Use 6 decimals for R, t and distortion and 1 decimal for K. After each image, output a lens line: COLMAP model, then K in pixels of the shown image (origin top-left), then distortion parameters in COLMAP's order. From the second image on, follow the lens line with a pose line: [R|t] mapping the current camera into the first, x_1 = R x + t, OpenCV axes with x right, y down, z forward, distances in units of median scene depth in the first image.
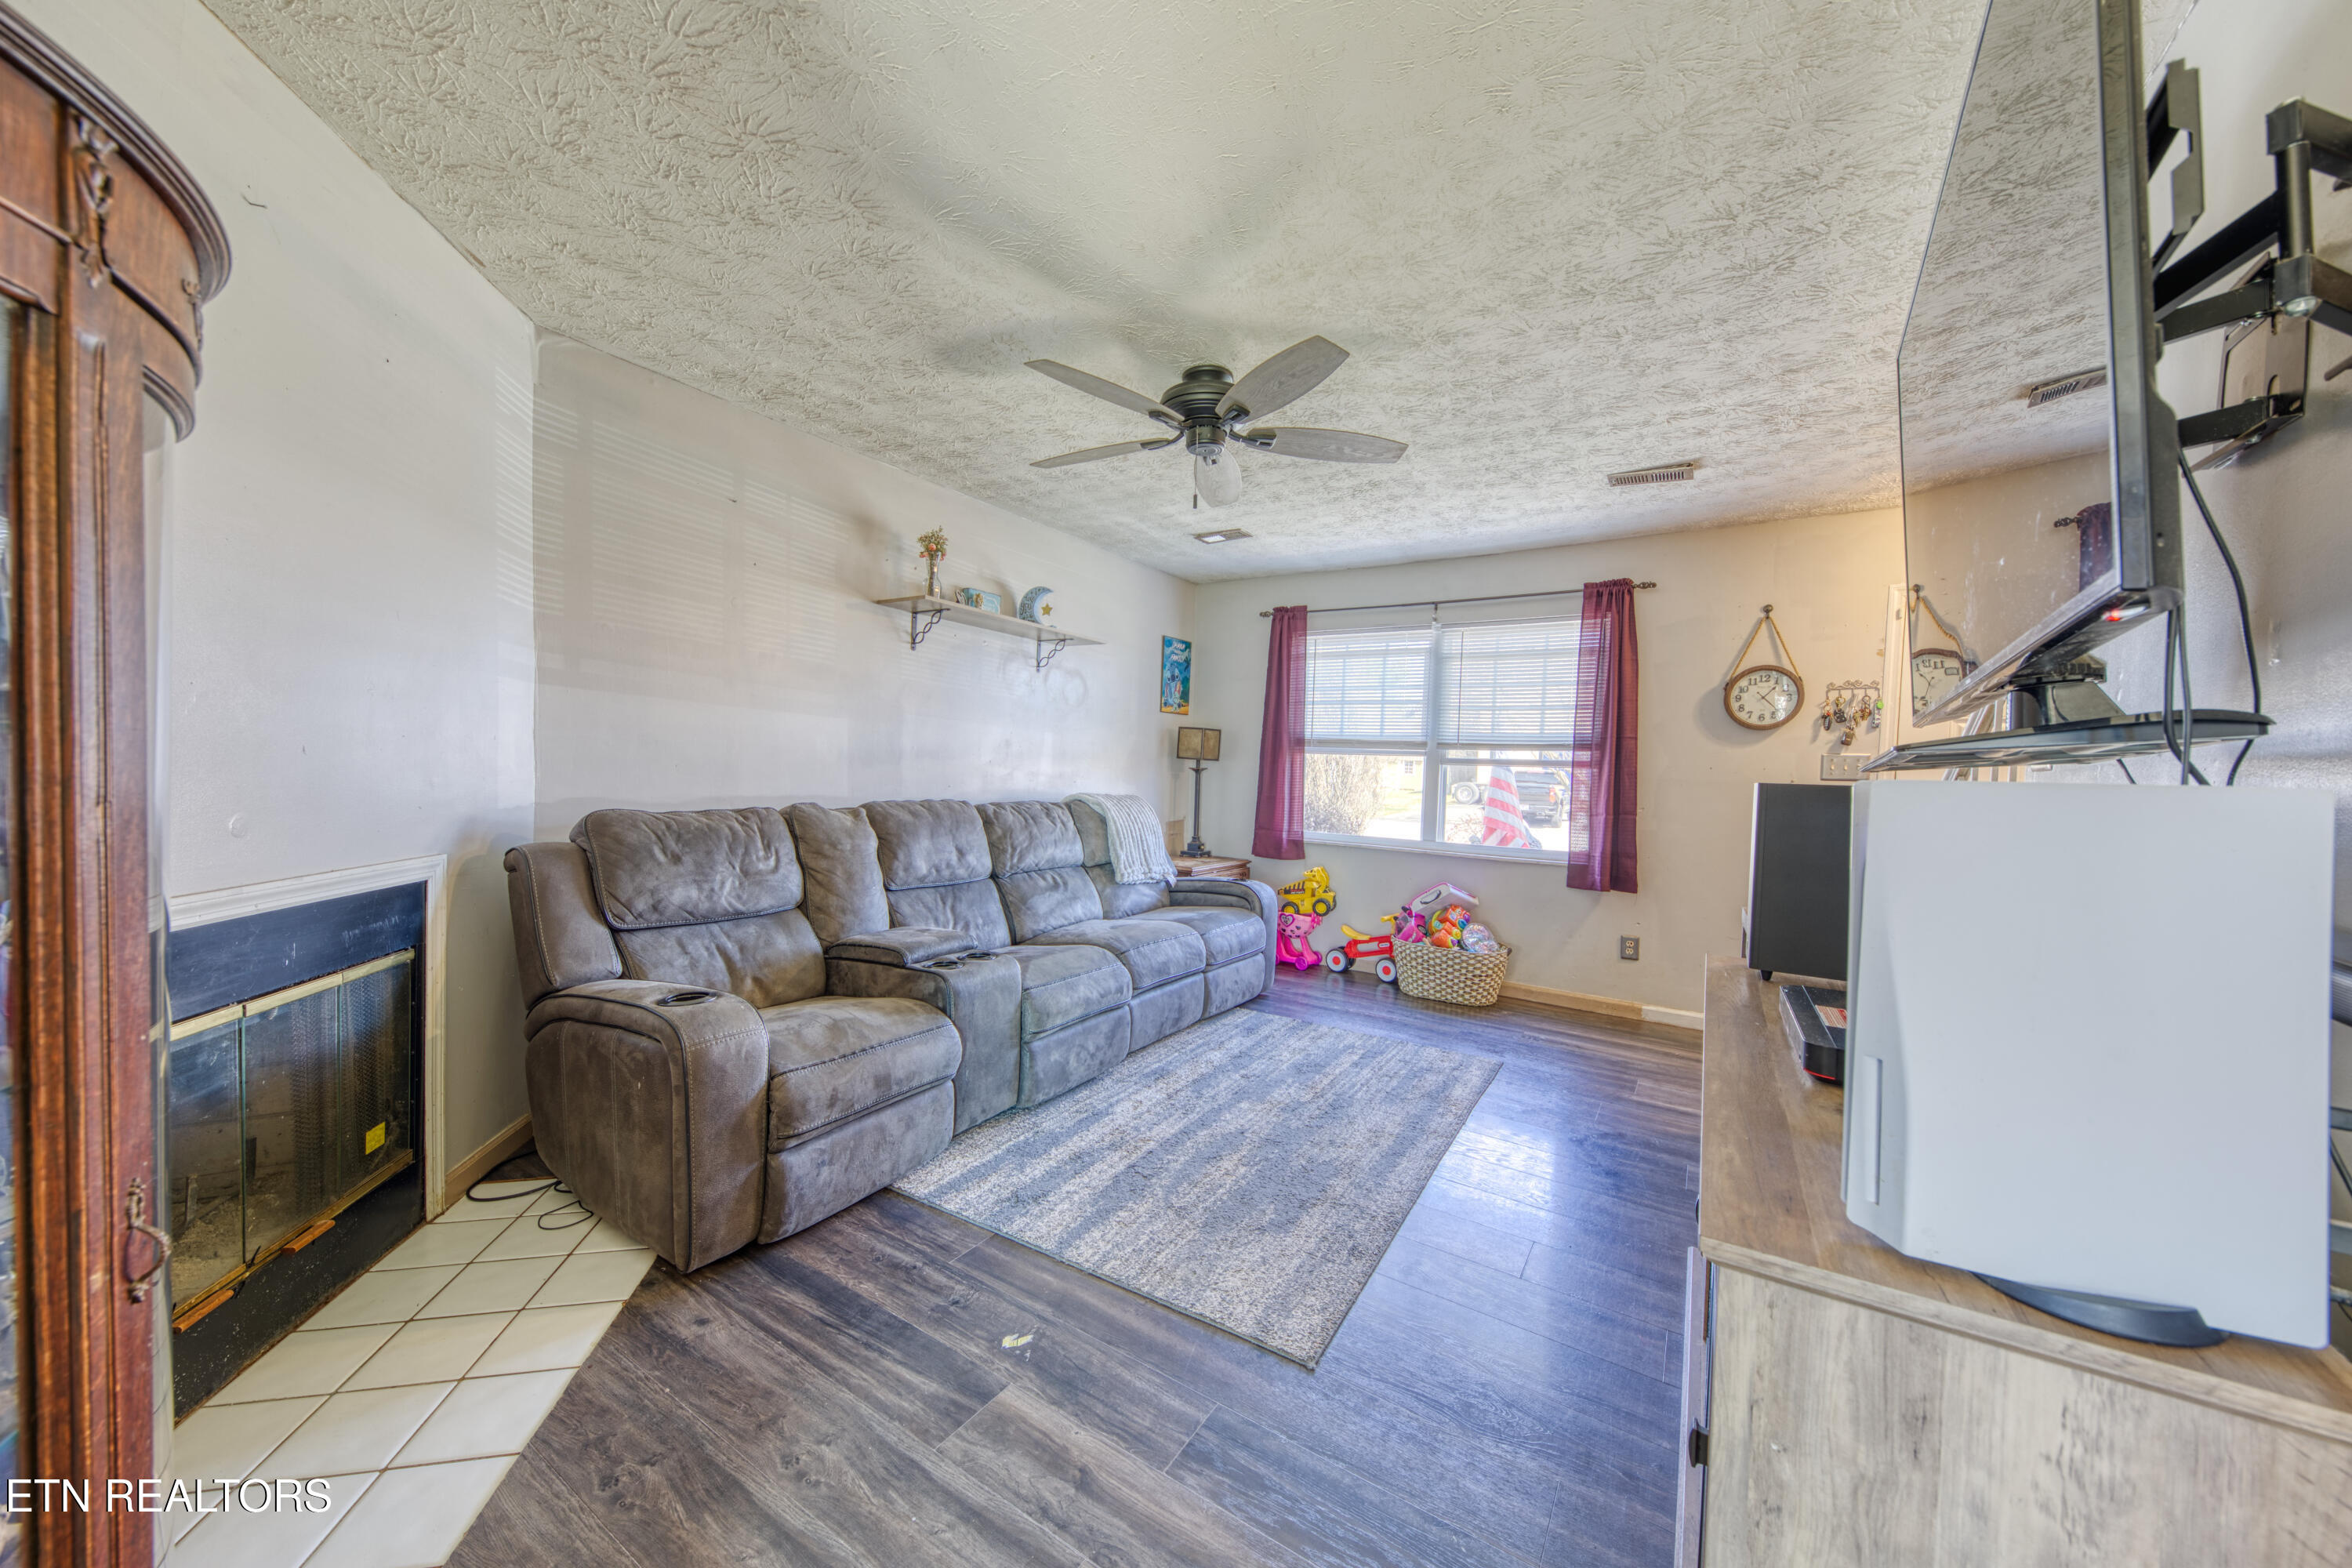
lens RADIAL K [[822.6, 0, 1181.3], [0, 822.6, 779.5], [0, 0, 1]] dist [-0.002223, -0.000059]
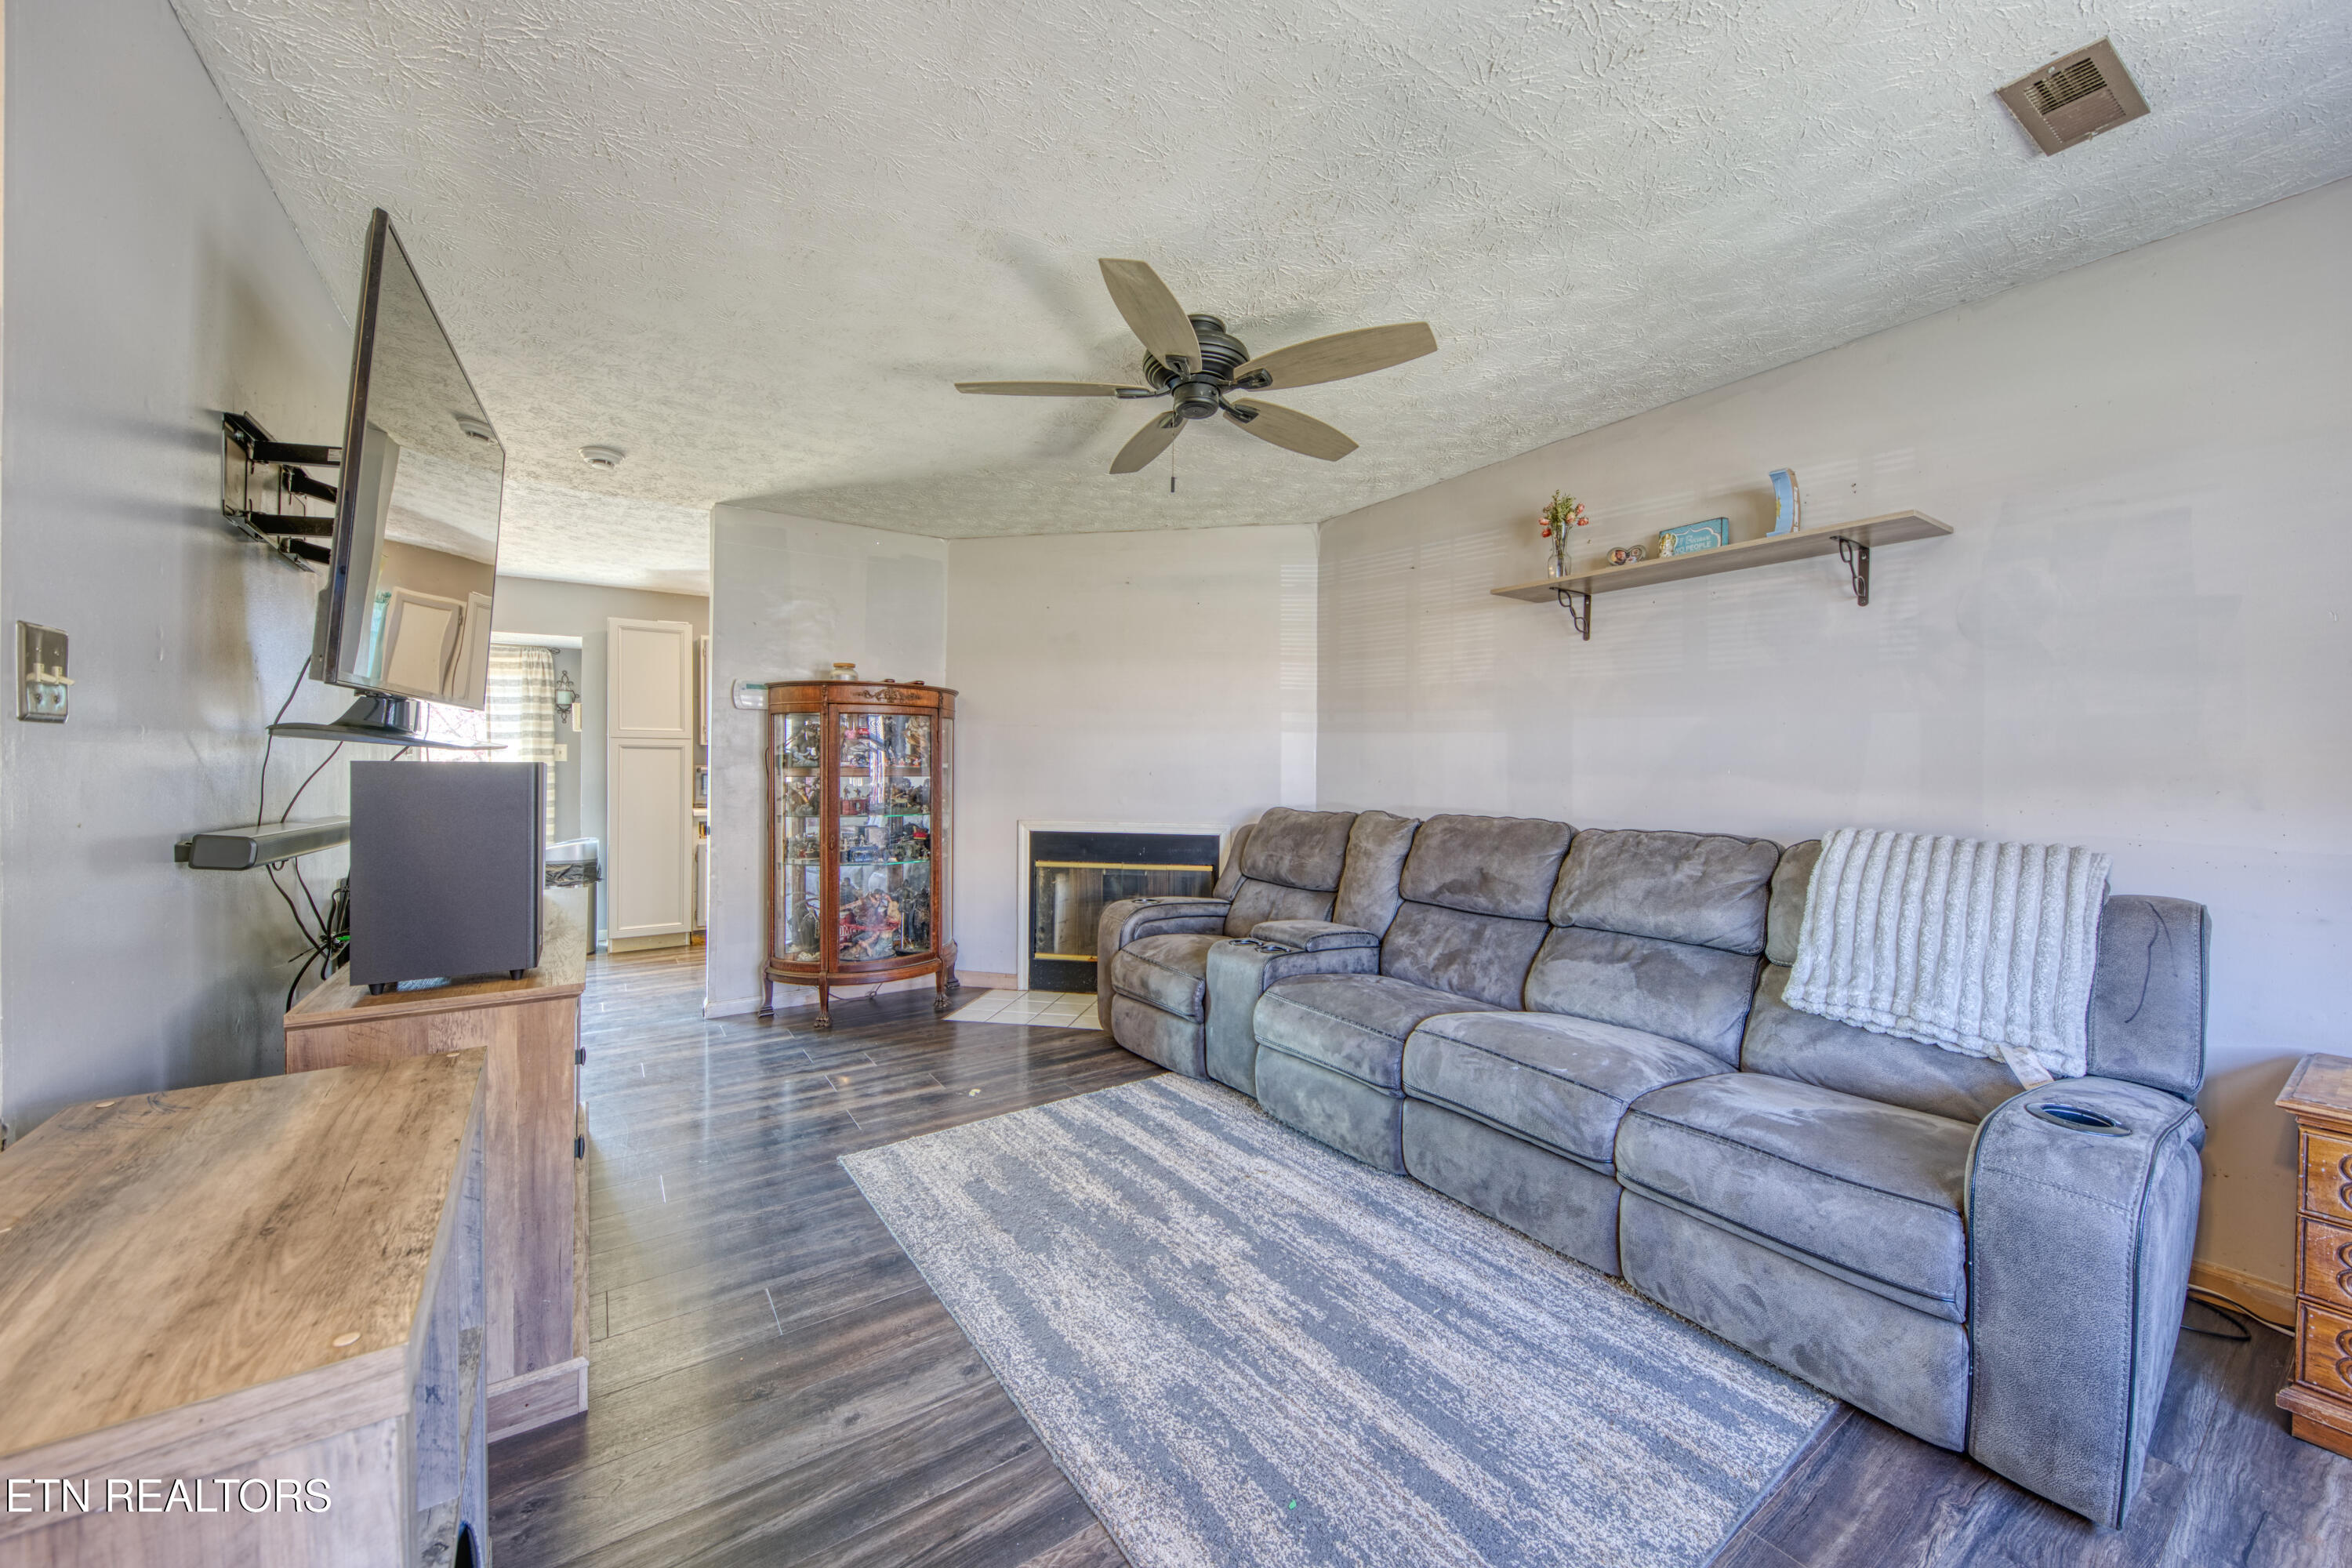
lens RADIAL K [[822.6, 0, 1180.9], [0, 822.6, 777.1], [0, 0, 1]] dist [-0.002223, -0.000059]
pose [[-0.372689, -0.027199, -0.927558, 0.908735], [-0.034265, 0.999292, -0.015535, 0.009270], [0.927323, 0.025993, -0.373357, 1.438511]]
